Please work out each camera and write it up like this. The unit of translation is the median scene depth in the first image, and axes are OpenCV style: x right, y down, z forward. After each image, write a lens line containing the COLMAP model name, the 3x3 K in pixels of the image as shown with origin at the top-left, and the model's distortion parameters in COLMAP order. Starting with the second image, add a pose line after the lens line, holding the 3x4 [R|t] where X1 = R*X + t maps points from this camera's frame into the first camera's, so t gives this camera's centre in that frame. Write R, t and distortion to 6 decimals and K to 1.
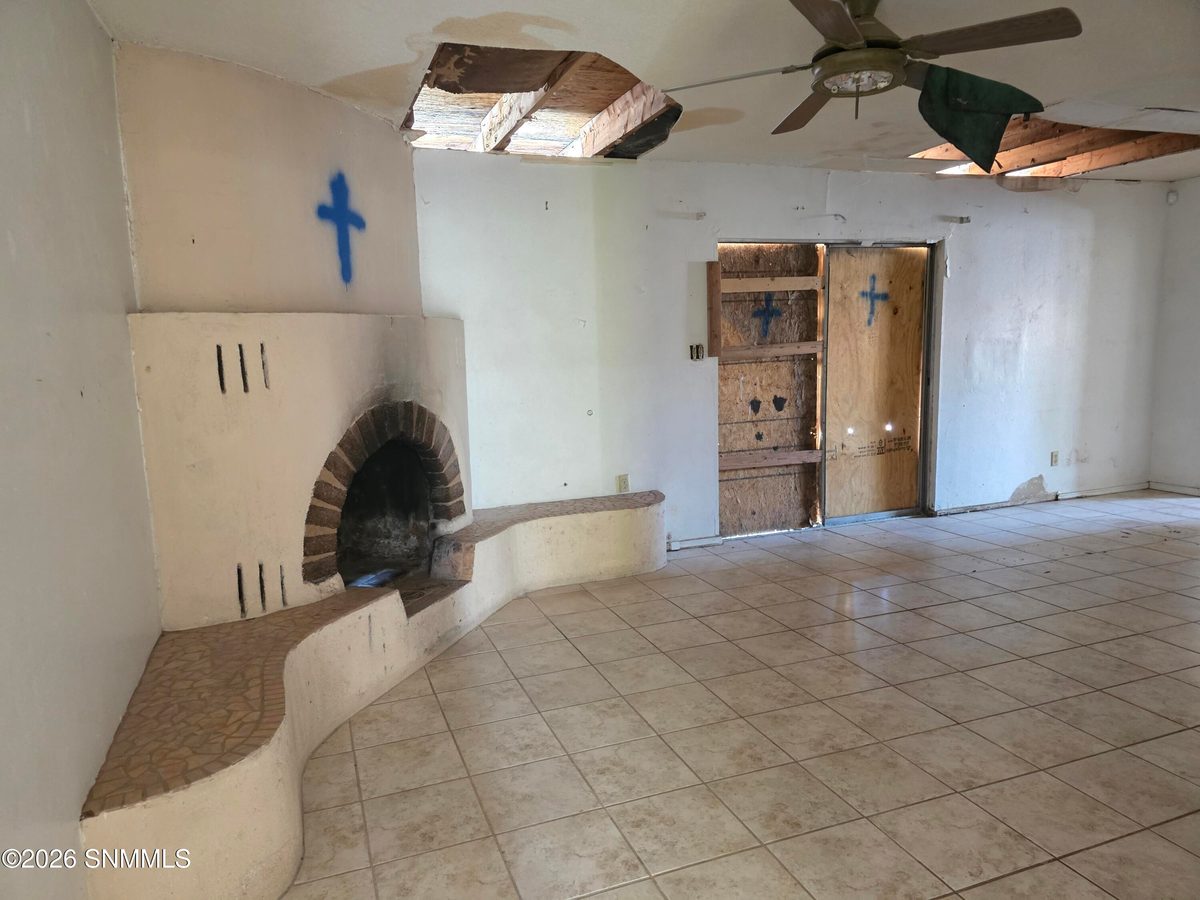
lens RADIAL K [[805.1, 0, 587.8], [0, 805.1, 466.0], [0, 0, 1]] dist [0.058959, -0.056173]
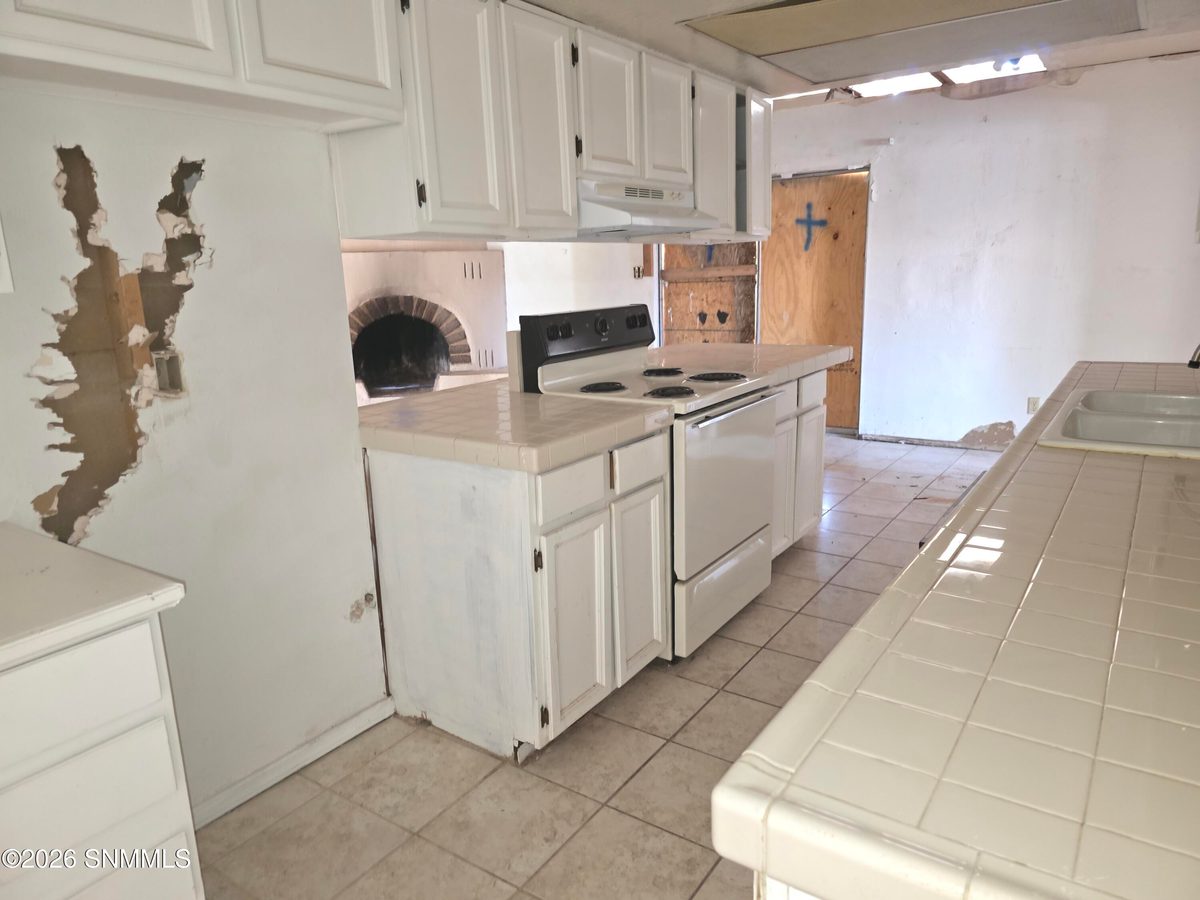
lens RADIAL K [[805.1, 0, 587.8], [0, 805.1, 466.0], [0, 0, 1]] dist [0.058959, -0.056173]
pose [[0.579300, 0.211177, -0.787284, 1.160182], [-0.117610, 0.977405, 0.175635, -0.049780], [0.806585, -0.009153, 0.591047, 0.122583]]
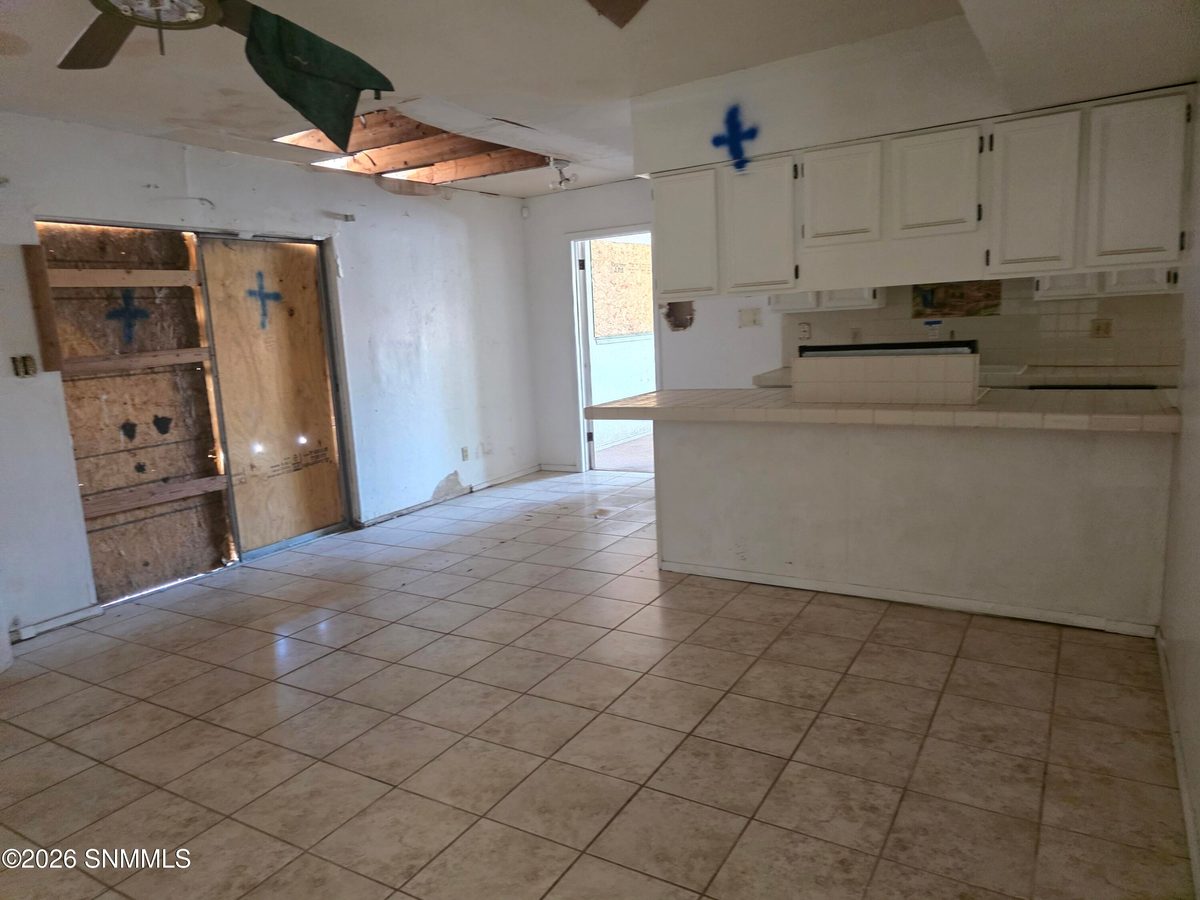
lens RADIAL K [[805.1, 0, 587.8], [0, 805.1, 466.0], [0, 0, 1]] dist [0.058959, -0.056173]
pose [[0.782185, -0.119804, 0.611419, 0.067117], [0.122308, 0.991770, 0.037865, -0.015332], [-0.610923, 0.045164, 0.790400, 0.093389]]
